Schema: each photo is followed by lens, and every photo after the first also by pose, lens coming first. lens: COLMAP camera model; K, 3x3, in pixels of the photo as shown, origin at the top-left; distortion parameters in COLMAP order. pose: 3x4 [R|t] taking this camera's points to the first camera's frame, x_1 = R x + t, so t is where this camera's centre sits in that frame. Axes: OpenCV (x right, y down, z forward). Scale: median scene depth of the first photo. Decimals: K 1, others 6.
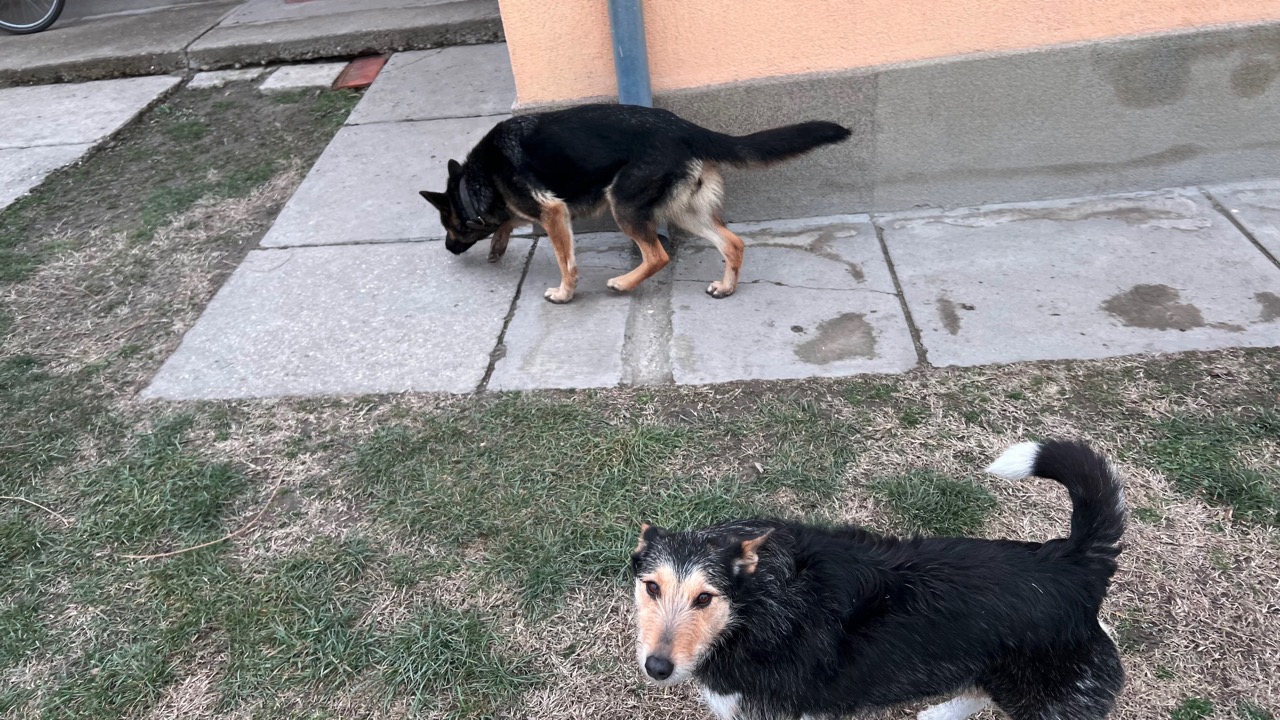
lens RADIAL K [[956.0, 0, 638.0], [0, 956.0, 366.7], [0, 0, 1]] dist [0.045986, -0.051978]
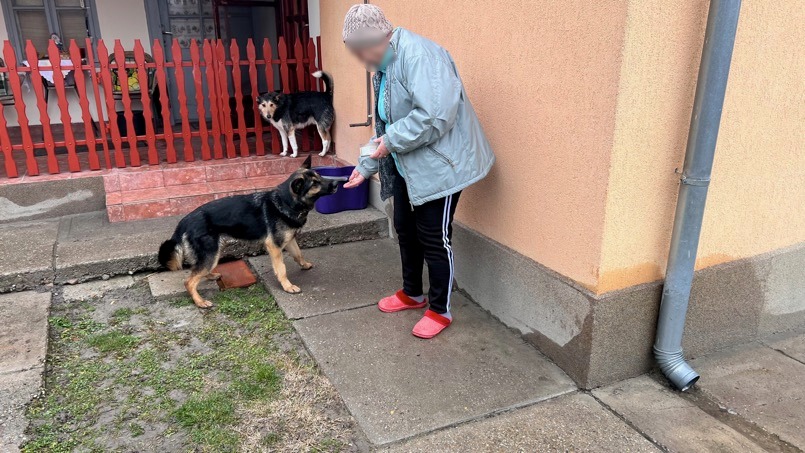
lens RADIAL K [[601.3, 0, 401.4], [0, 601.3, 227.4], [0, 0, 1]] dist [0.045986, -0.051978]
pose [[0.871472, -0.038465, 0.488935, -0.462922], [0.190047, 0.945515, -0.264353, -0.114768], [-0.452127, 0.323297, 0.831300, 0.236089]]
